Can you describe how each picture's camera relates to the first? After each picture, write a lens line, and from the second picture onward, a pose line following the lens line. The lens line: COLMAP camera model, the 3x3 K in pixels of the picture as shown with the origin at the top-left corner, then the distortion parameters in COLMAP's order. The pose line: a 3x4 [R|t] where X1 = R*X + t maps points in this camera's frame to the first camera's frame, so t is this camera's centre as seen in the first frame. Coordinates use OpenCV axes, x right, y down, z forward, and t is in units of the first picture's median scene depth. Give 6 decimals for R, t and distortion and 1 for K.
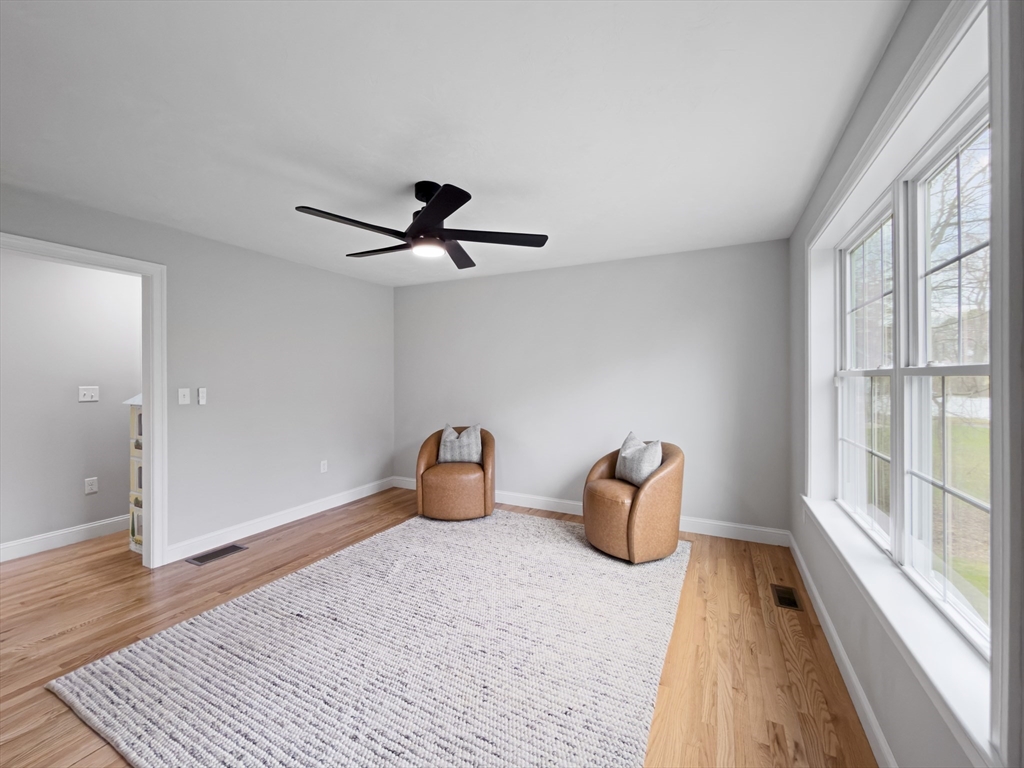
lens RADIAL K [[414.5, 0, 510.0], [0, 414.5, 381.1], [0, 0, 1]] dist [-0.001224, -0.000184]
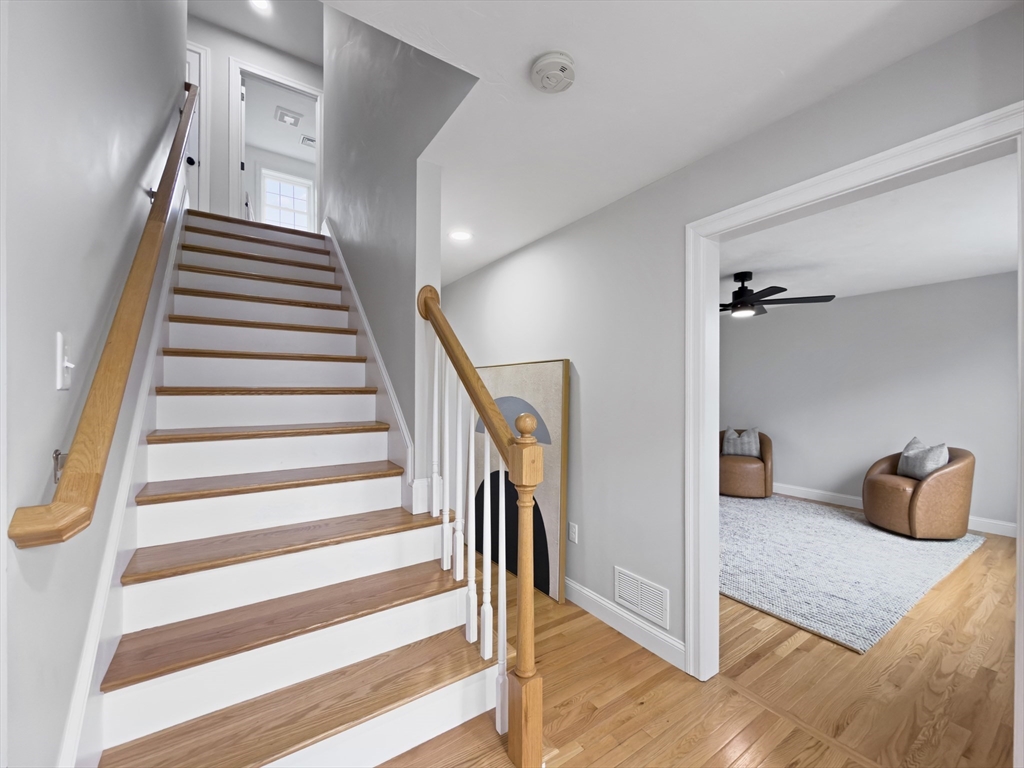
lens RADIAL K [[411.7, 0, 509.6], [0, 411.7, 390.5], [0, 0, 1]] dist [-0.000405, 0.000218]
pose [[0.868370, 0.004134, -0.495899, -0.146443], [-0.007664, 0.999958, -0.005085, 0.001484], [0.495857, 0.008216, 0.868365, -0.661923]]
